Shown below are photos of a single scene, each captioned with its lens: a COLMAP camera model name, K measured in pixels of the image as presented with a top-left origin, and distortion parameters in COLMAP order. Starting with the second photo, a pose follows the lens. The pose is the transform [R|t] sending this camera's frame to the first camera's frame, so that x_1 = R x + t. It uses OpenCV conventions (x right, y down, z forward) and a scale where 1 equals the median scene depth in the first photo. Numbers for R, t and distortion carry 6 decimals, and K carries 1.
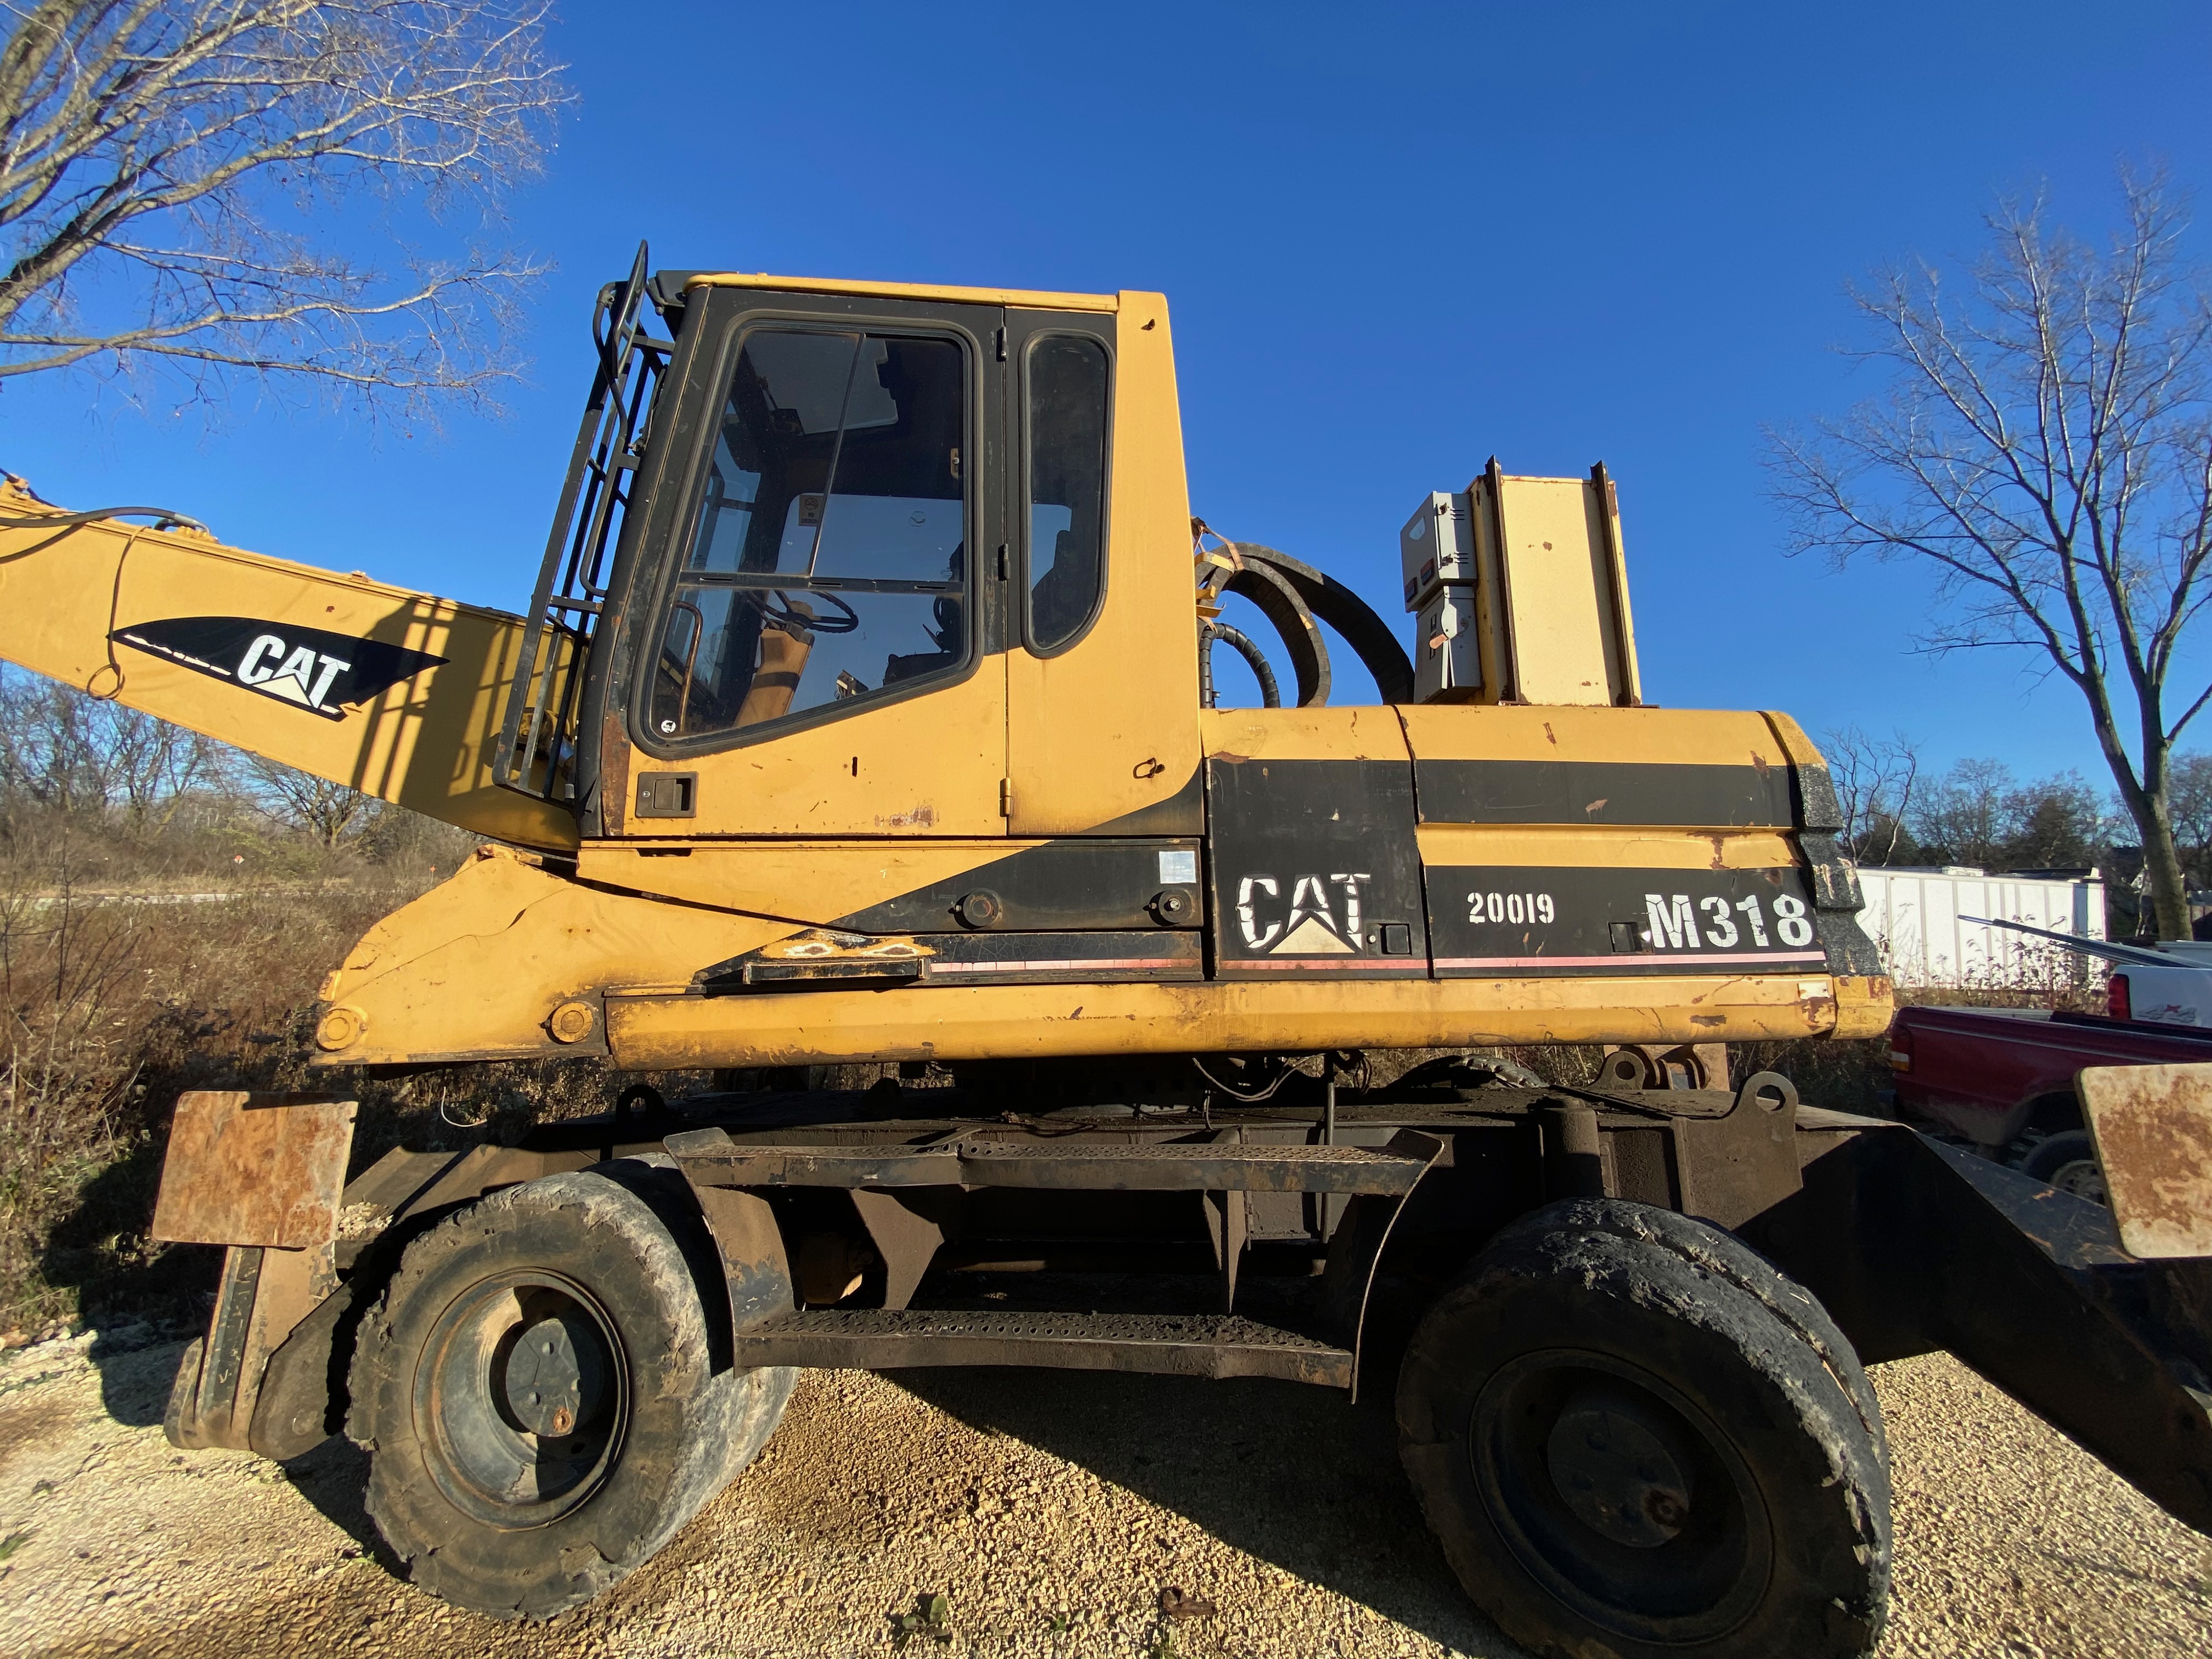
lens RADIAL K [[894.0, 0, 1099.6], [0, 894.0, 833.8], [0, 0, 1]] dist [0.042762, -0.034136]
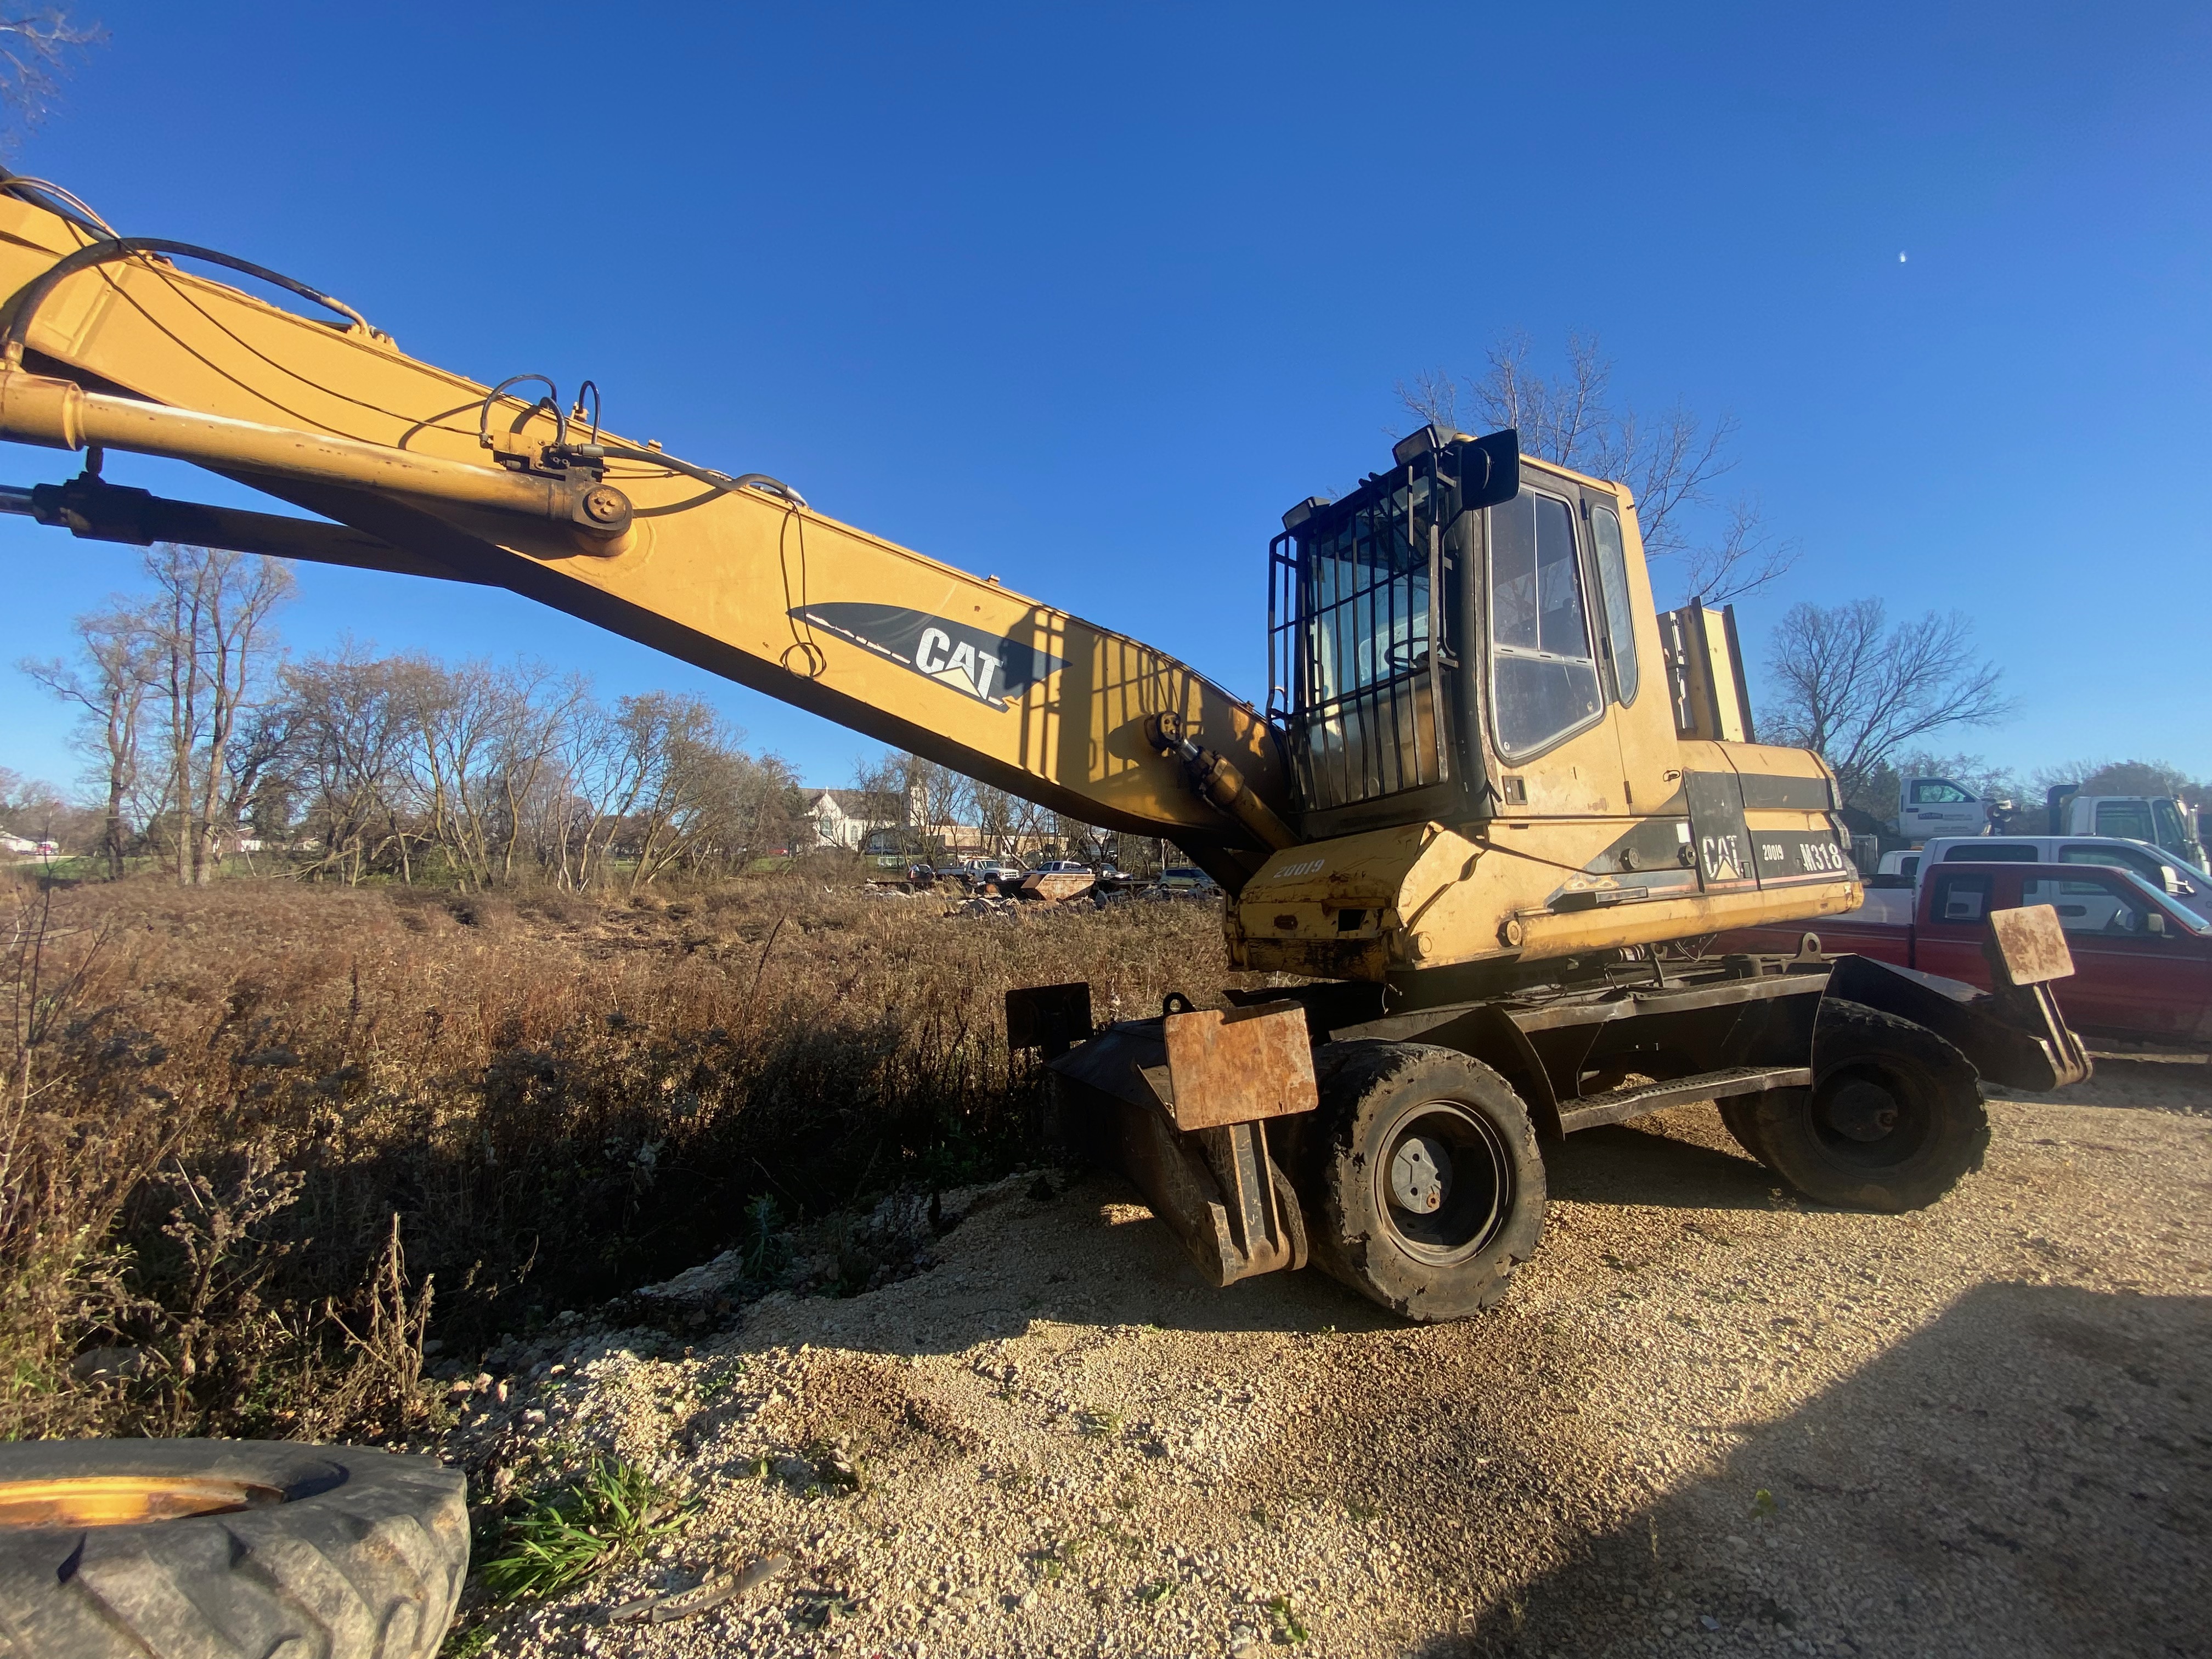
lens RADIAL K [[894.0, 0, 1099.6], [0, 894.0, 833.8], [0, 0, 1]] dist [0.042762, -0.034136]
pose [[0.897524, -0.010994, 0.440829, -1.657391], [-0.006711, 0.999233, 0.038584, -0.021266], [-0.440915, -0.037588, 0.896762, -0.090648]]
